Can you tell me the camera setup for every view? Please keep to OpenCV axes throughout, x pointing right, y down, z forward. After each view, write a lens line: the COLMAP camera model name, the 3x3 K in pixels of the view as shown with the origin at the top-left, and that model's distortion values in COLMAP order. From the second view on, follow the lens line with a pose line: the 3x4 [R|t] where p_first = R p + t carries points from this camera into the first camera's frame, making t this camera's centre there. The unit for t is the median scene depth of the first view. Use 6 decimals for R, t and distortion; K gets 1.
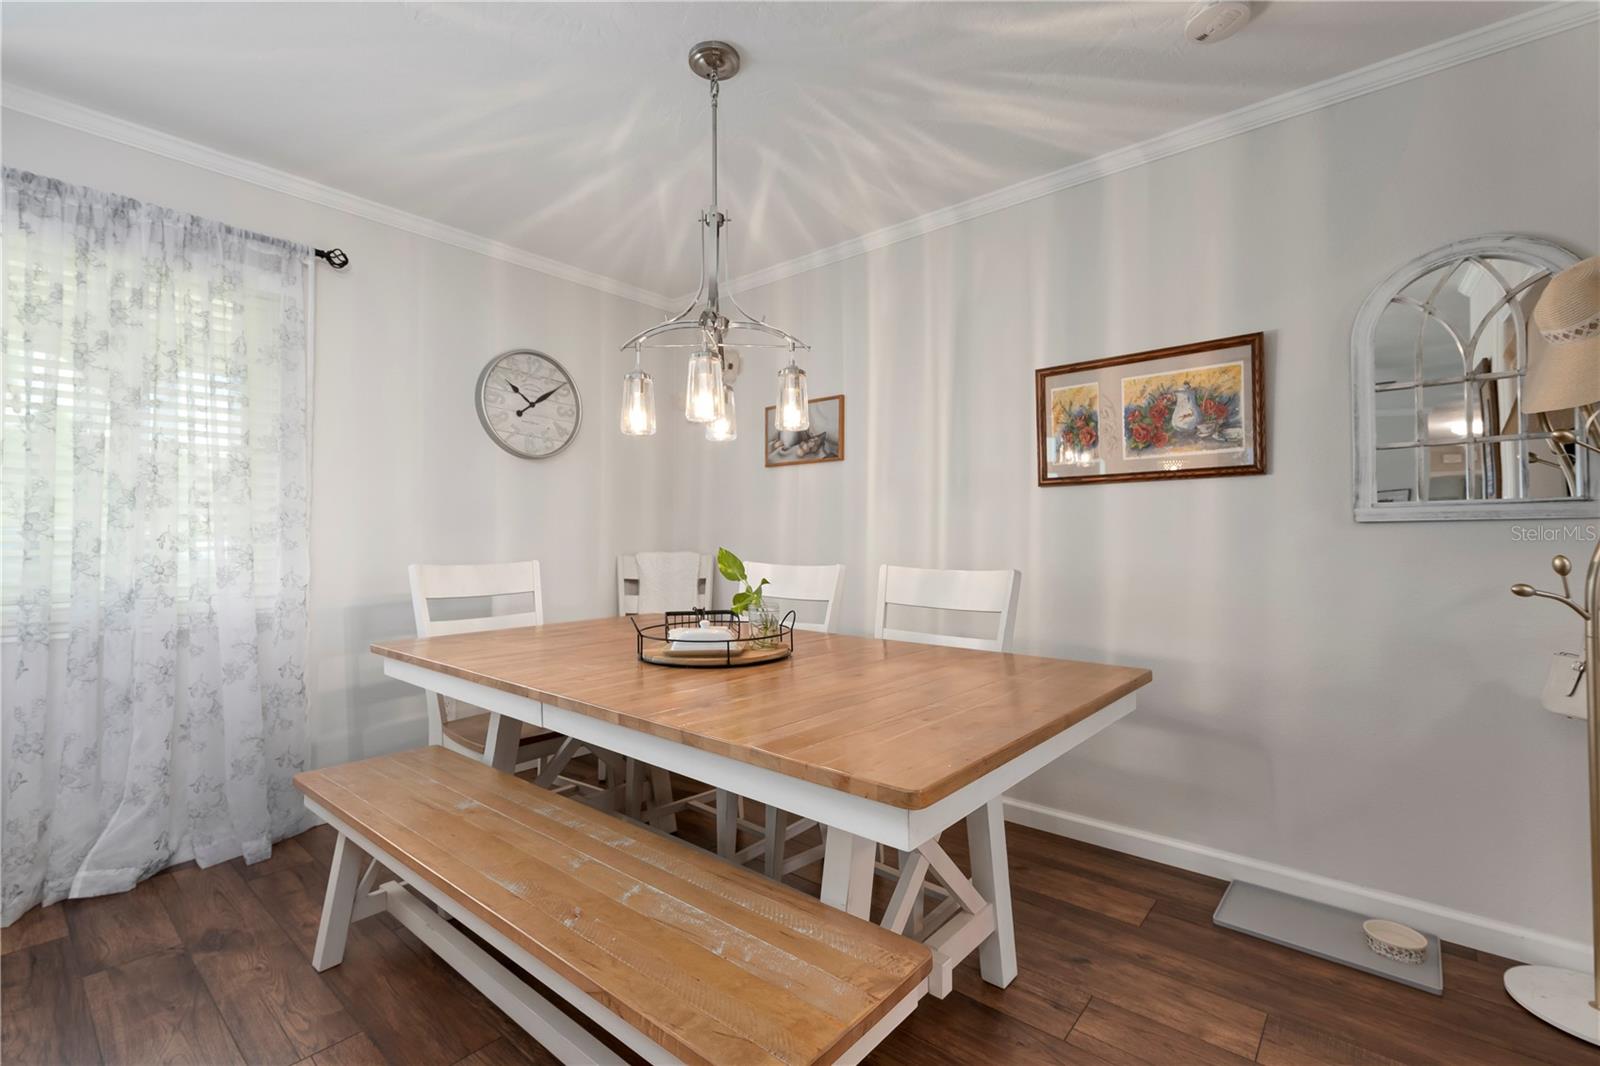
lens RADIAL K [[723.8, 0, 798.4], [0, 723.8, 525.3], [0, 0, 1]] dist [0.000195, 0.000972]
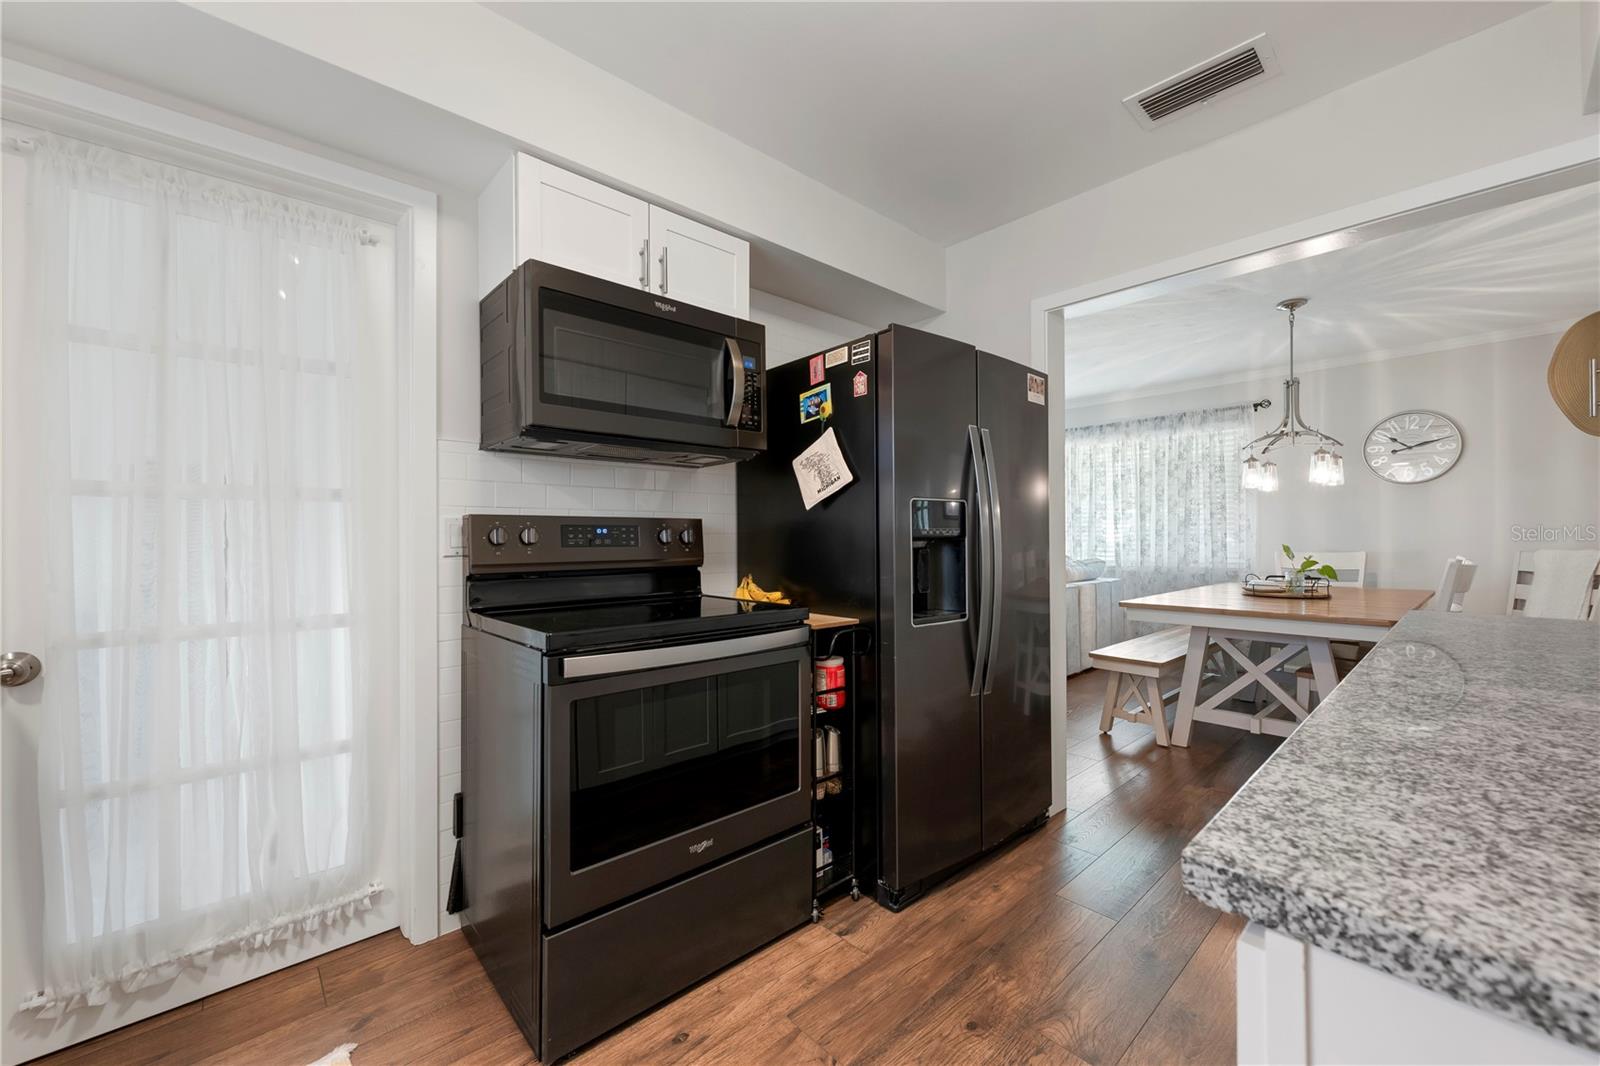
lens RADIAL K [[623.3, 0, 808.9], [0, 623.3, 534.8], [0, 0, 1]] dist [-0.002186, 0.000076]
pose [[-0.114453, 0.000102, -0.993429, 1.451851], [0.024327, 0.999700, -0.002700, -0.019026], [0.993131, -0.024477, -0.114422, -0.127282]]
